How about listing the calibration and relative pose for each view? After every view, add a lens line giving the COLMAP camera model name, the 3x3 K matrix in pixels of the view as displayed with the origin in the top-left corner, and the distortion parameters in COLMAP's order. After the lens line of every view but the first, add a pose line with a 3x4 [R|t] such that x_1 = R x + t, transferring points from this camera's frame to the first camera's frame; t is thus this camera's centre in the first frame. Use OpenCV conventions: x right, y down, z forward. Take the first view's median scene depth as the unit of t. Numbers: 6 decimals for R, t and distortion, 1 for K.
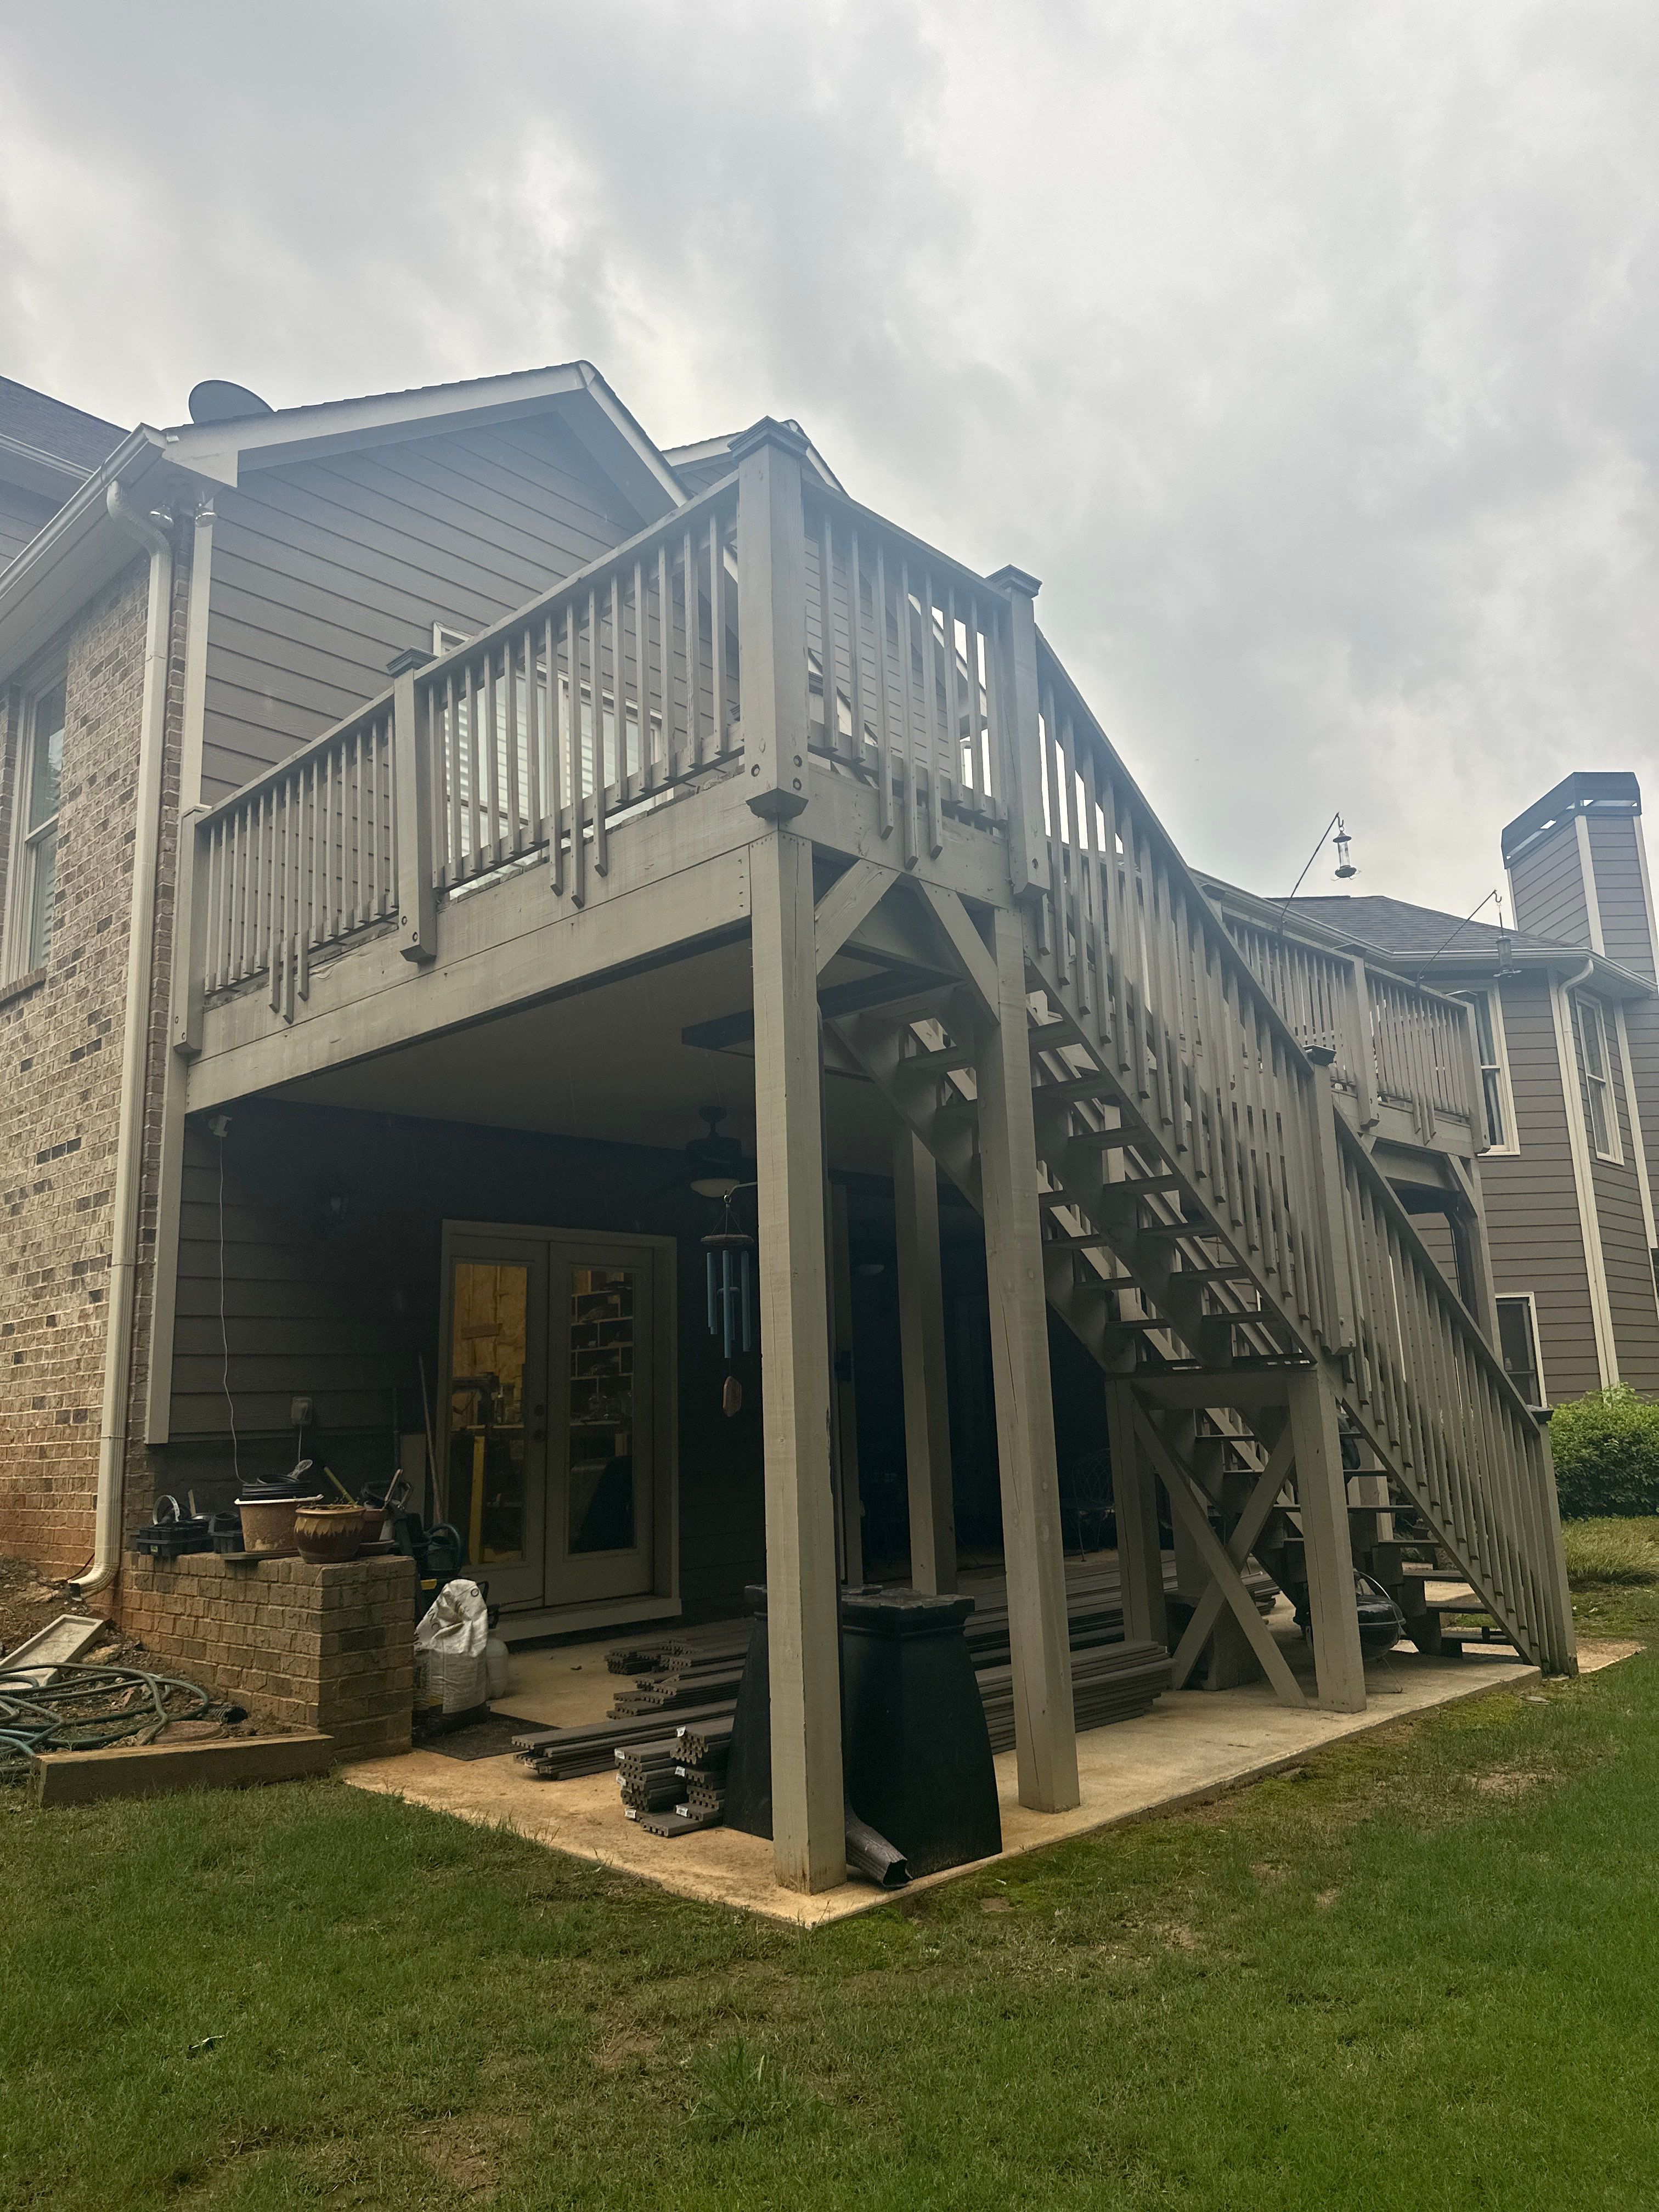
lens RADIAL K [[1564.2, 0, 833.9], [0, 1564.2, 1089.2], [0, 0, 1]] dist [0.033375, -0.052555]
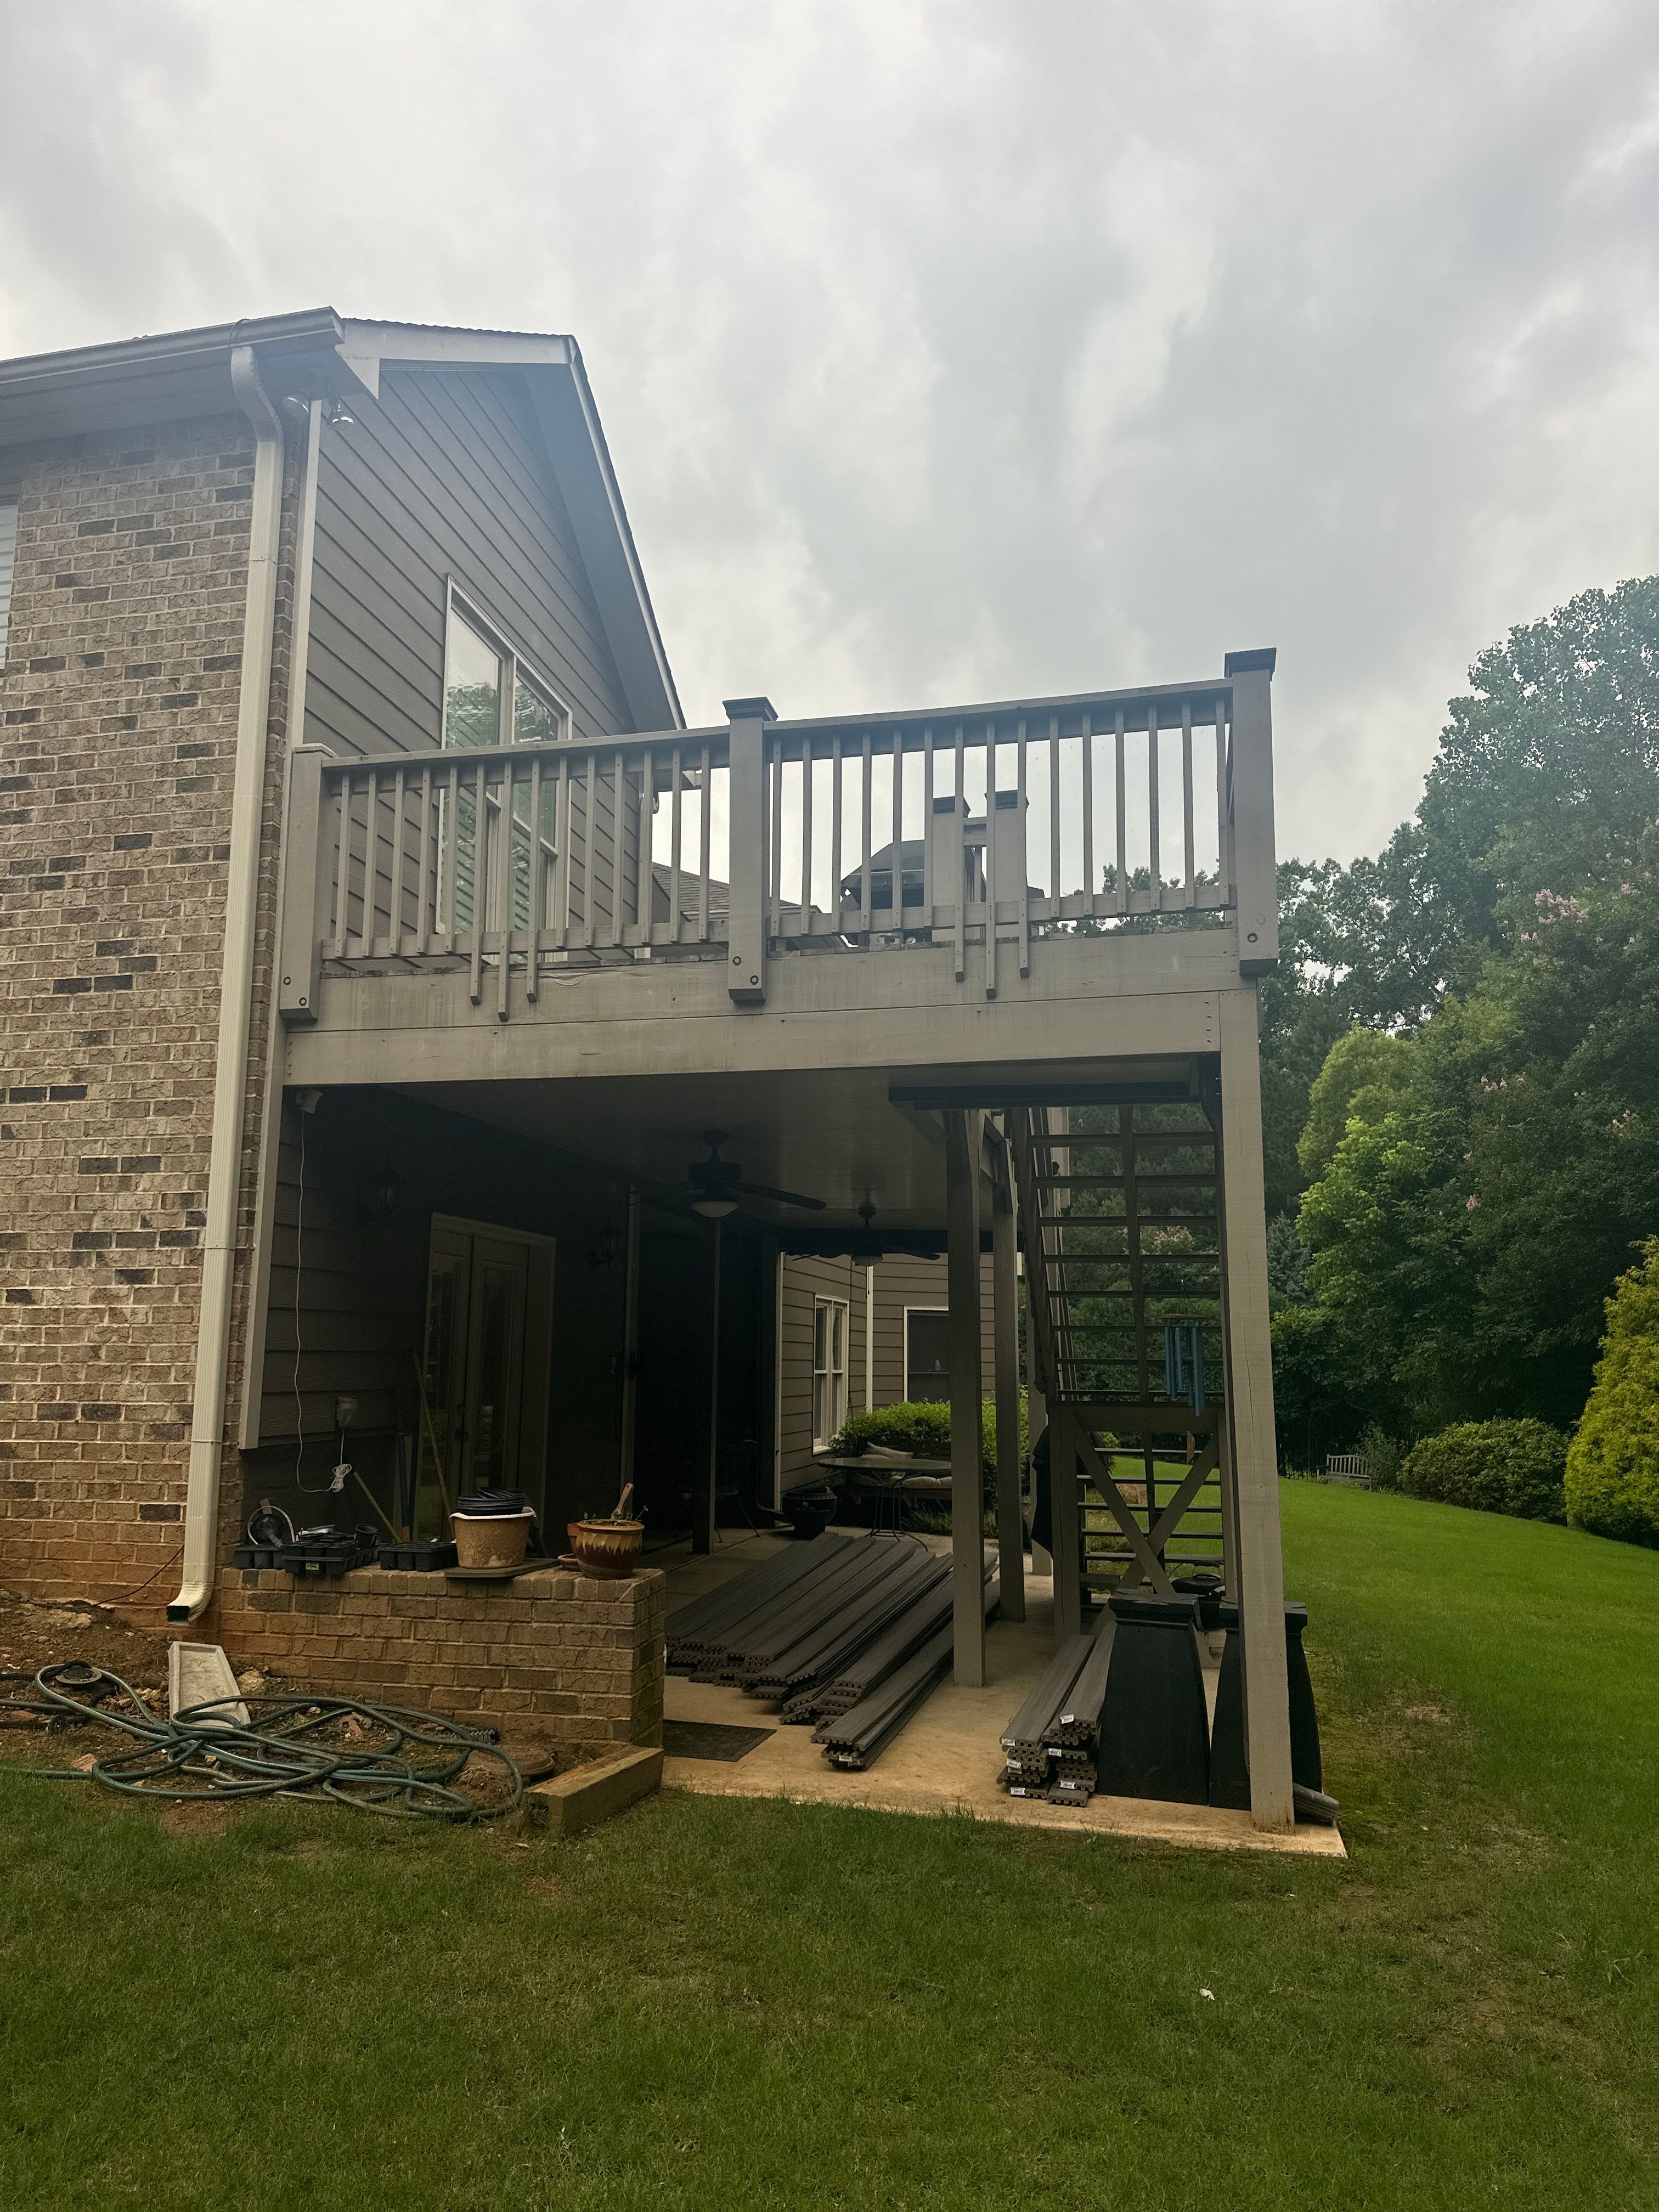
lens RADIAL K [[1564.2, 0, 825.3], [0, 1564.2, 1100.1], [0, 0, 1]] dist [0.033375, -0.052555]
pose [[0.852135, 0.127248, 0.507616, -0.689459], [-0.143605, 0.989610, -0.007003, -0.016137], [-0.503233, -0.066929, 0.861555, 0.072039]]
